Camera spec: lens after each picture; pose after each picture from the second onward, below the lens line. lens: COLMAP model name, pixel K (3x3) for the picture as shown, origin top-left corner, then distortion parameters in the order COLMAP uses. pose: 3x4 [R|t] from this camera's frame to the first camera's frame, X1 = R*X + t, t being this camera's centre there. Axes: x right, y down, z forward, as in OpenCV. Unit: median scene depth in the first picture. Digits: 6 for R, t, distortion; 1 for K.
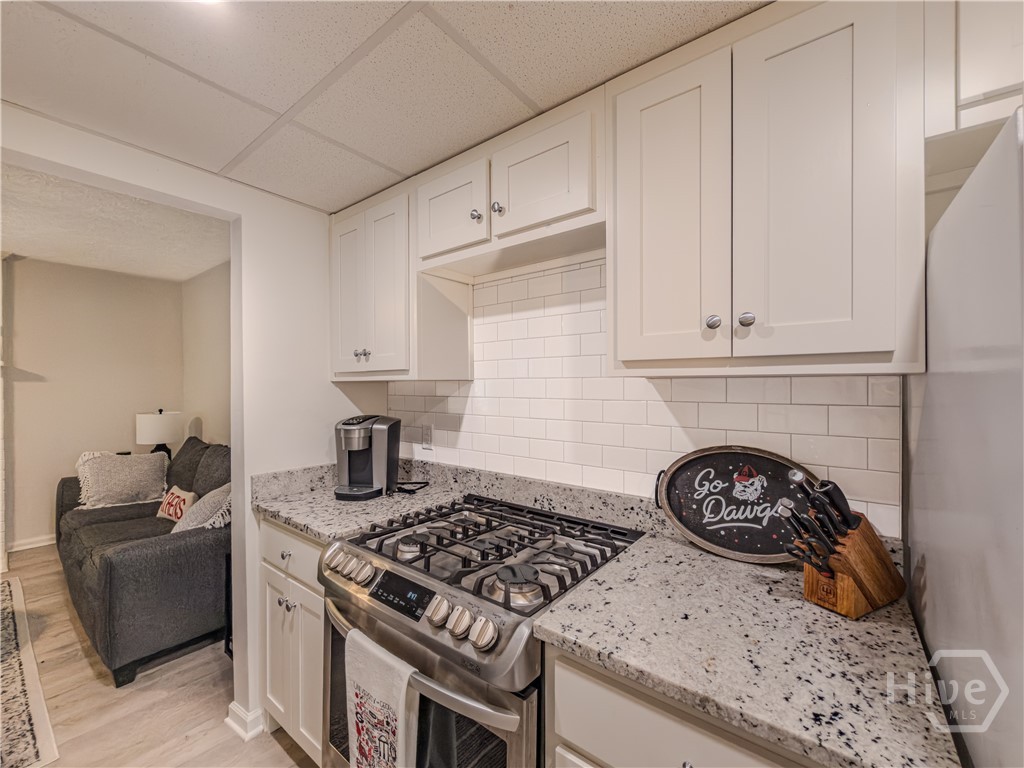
lens RADIAL K [[417.7, 0, 512.0], [0, 417.7, 384.0], [0, 0, 1]] dist [0.000008, -0.000008]
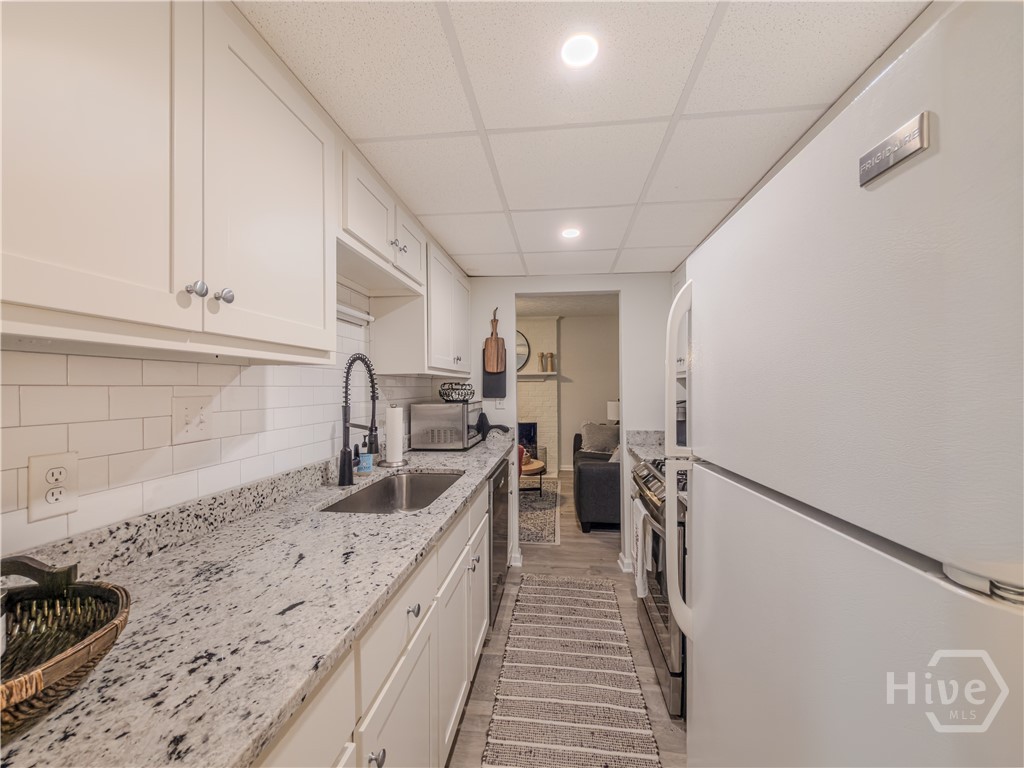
lens RADIAL K [[417.7, 0, 512.0], [0, 417.7, 384.0], [0, 0, 1]] dist [0.000008, -0.000008]
pose [[0.515370, -0.010803, -0.856900, 0.487186], [0.008845, 0.999934, -0.007286, 0.017831], [0.856922, -0.003825, 0.515432, -0.261097]]
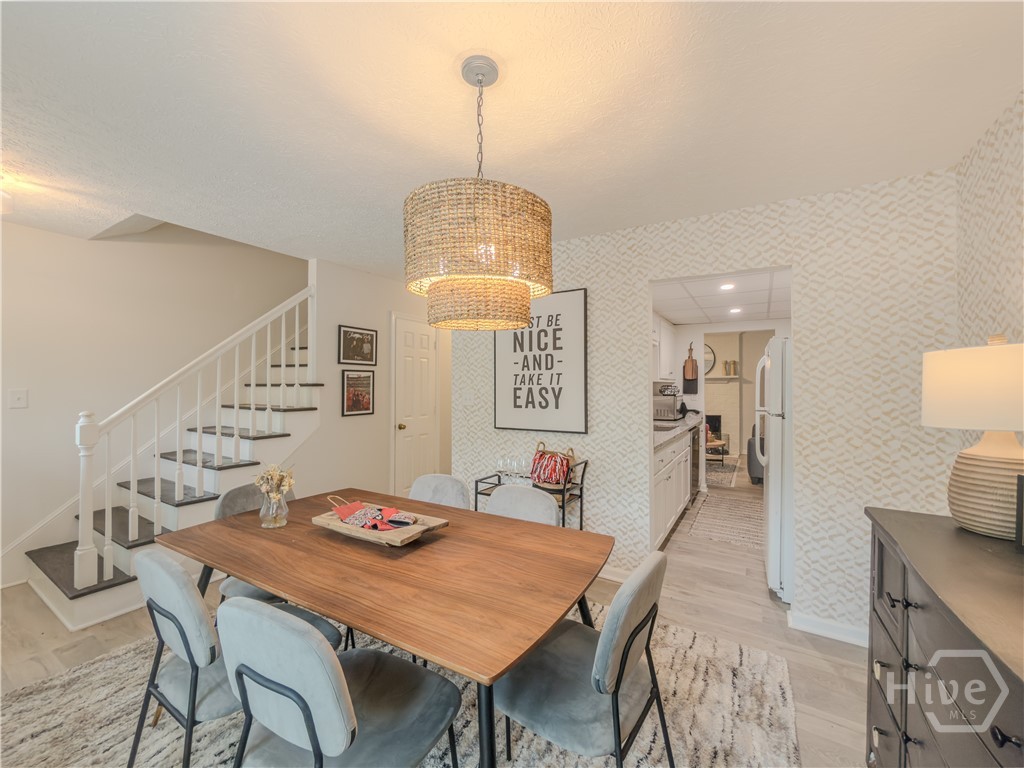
lens RADIAL K [[417.7, 0, 512.0], [0, 417.7, 384.0], [0, 0, 1]] dist [0.000008, -0.000008]
pose [[0.122264, -0.006136, -0.992479, 1.473331], [0.001850, 0.999981, -0.005954, 0.009140], [0.992496, -0.001108, 0.122273, -0.874782]]
